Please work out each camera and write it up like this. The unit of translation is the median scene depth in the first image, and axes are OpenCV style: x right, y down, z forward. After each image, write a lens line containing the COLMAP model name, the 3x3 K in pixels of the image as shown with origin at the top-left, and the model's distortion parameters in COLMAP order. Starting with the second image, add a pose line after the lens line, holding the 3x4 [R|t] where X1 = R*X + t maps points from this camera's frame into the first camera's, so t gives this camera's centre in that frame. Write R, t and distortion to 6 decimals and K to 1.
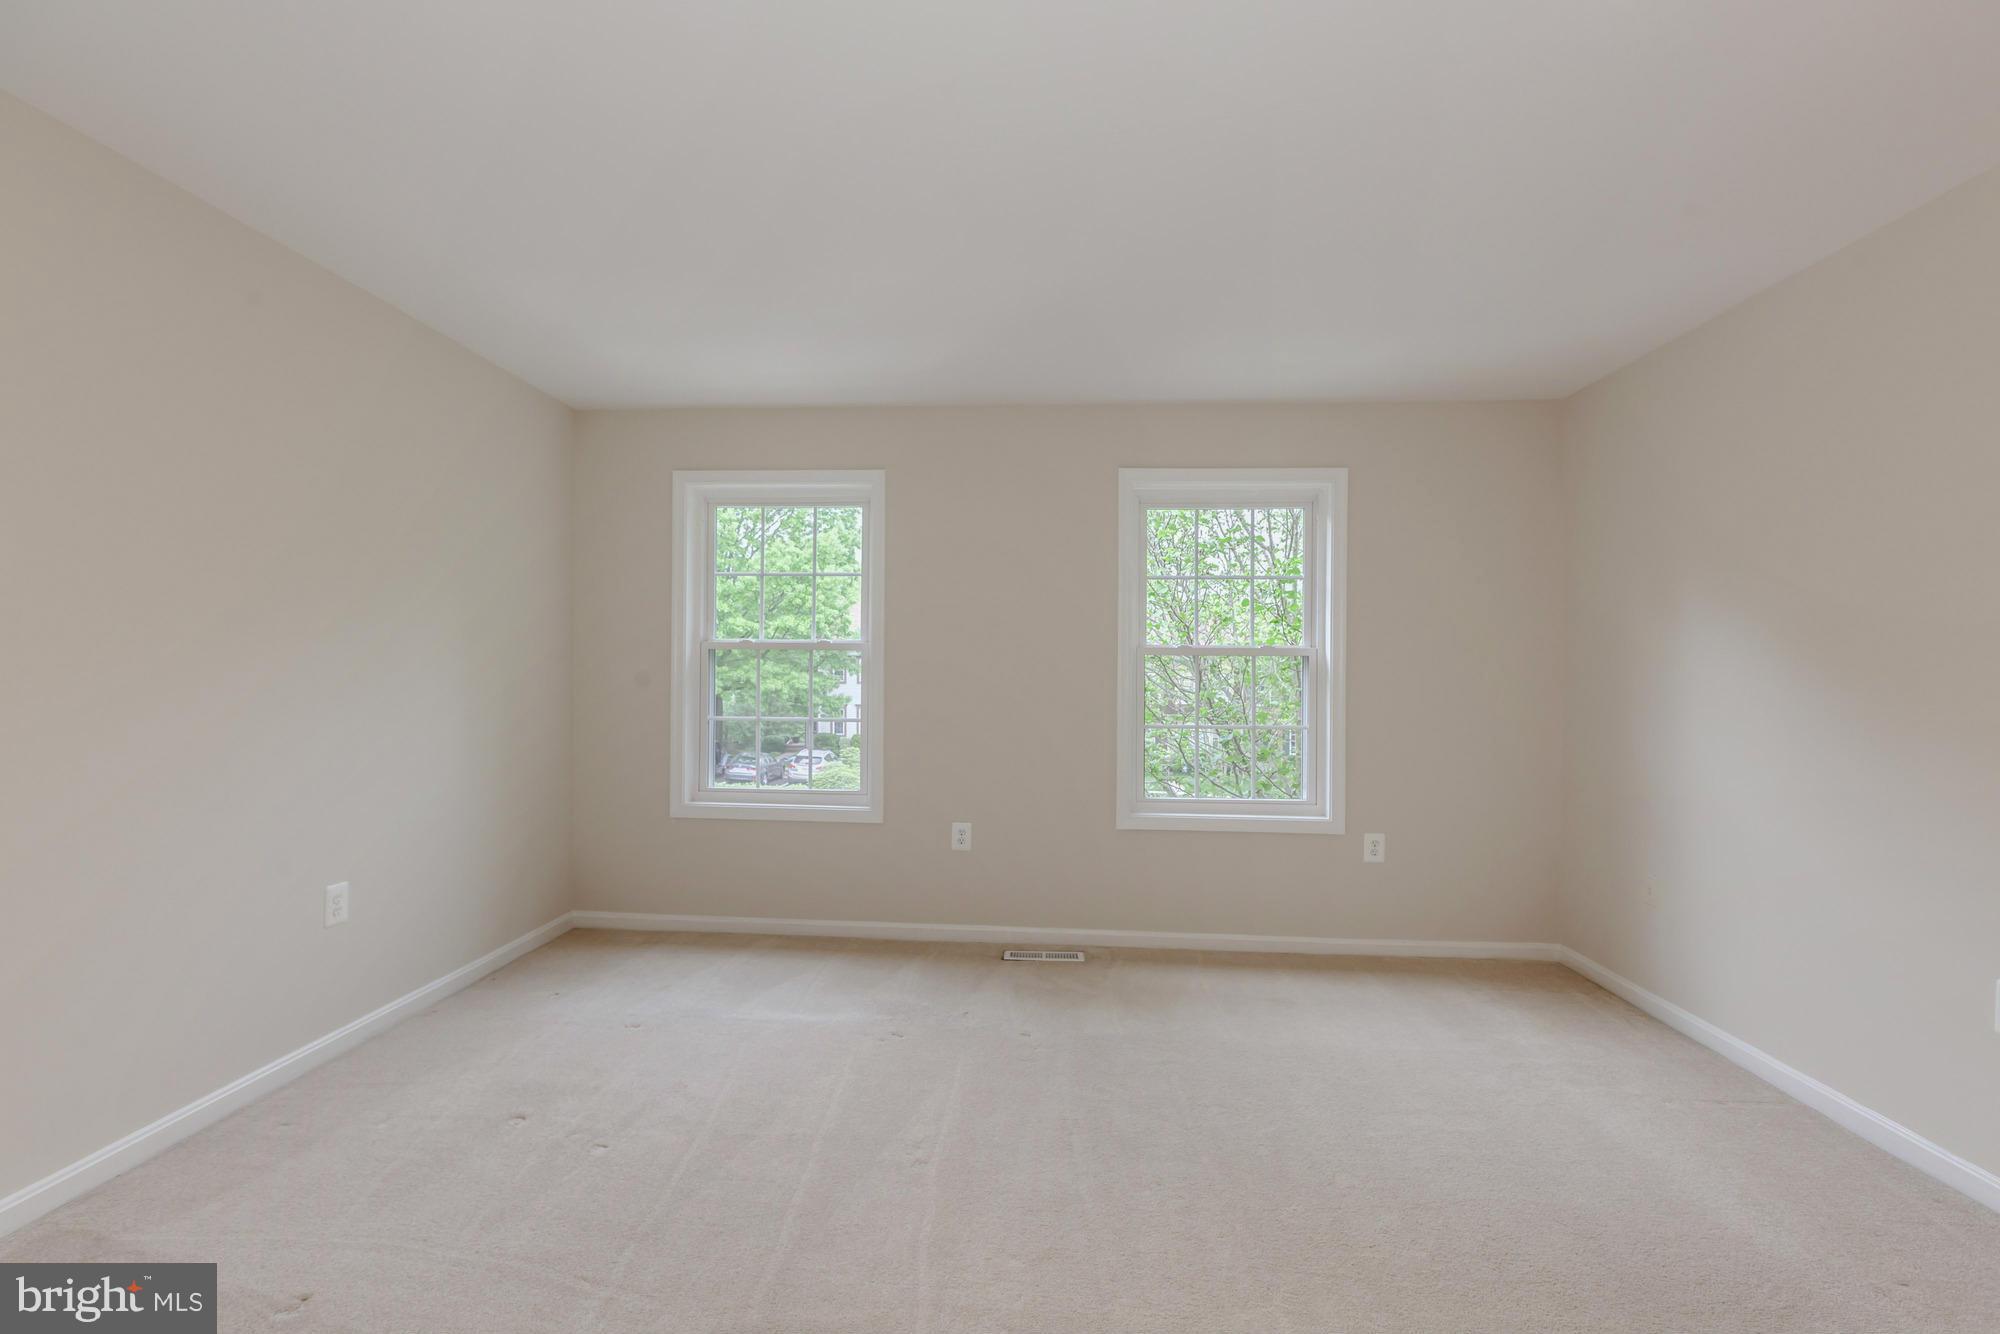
lens RADIAL K [[885.7, 0, 993.2], [0, 885.7, 671.9], [0, 0, 1]] dist [-0.000868, 0.000115]
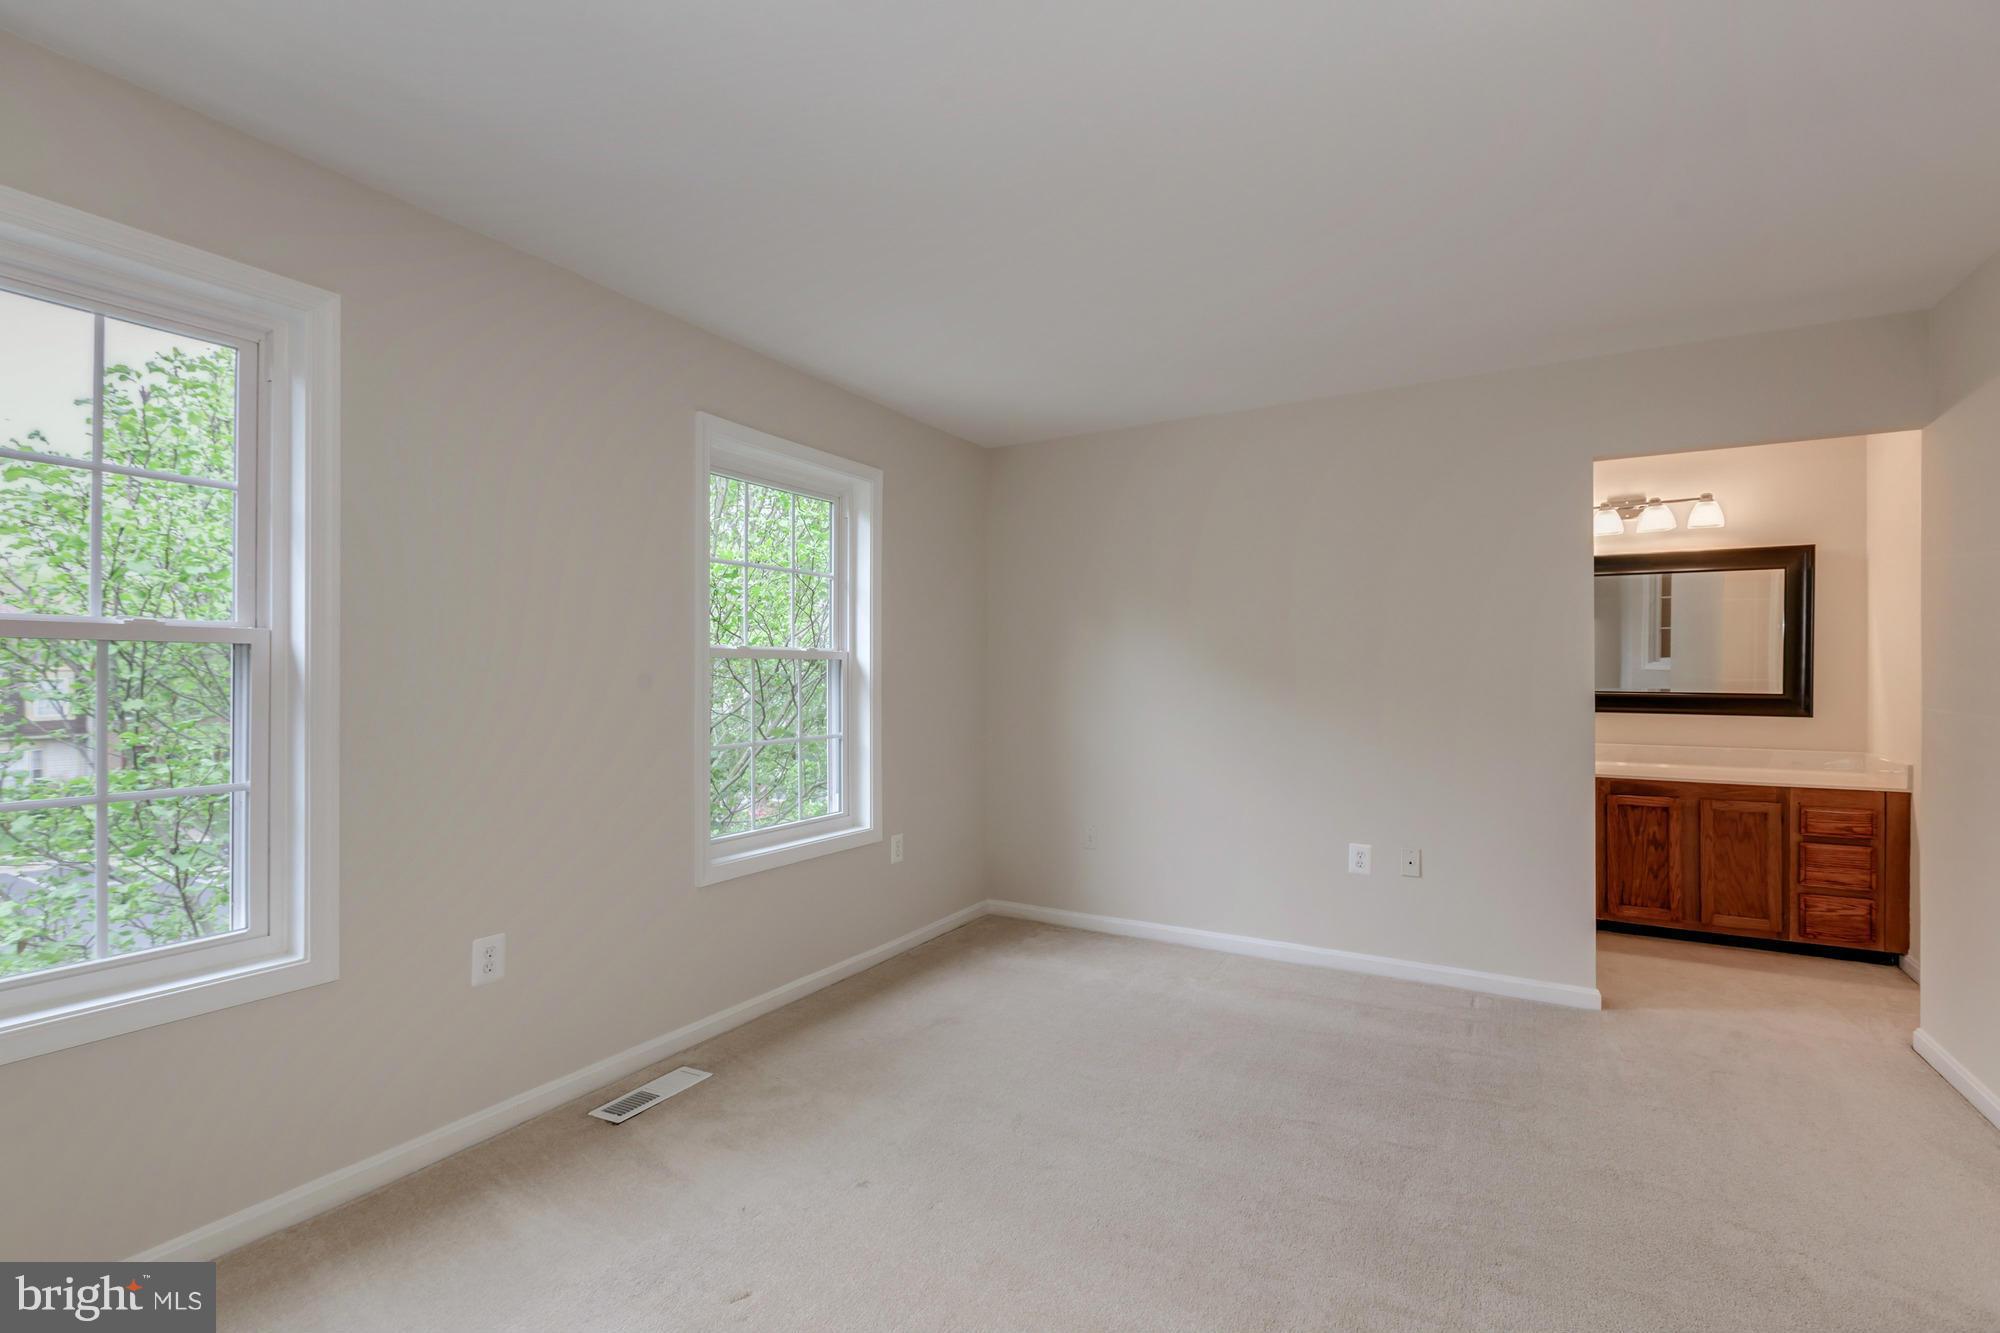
lens RADIAL K [[885.7, 0, 993.2], [0, 885.7, 671.4], [0, 0, 1]] dist [-0.000868, 0.000115]
pose [[0.447432, -0.010094, 0.894261, -0.422725], [-0.001095, 0.999929, 0.011834, -0.016410], [-0.894317, -0.006274, 0.447389, 0.436785]]
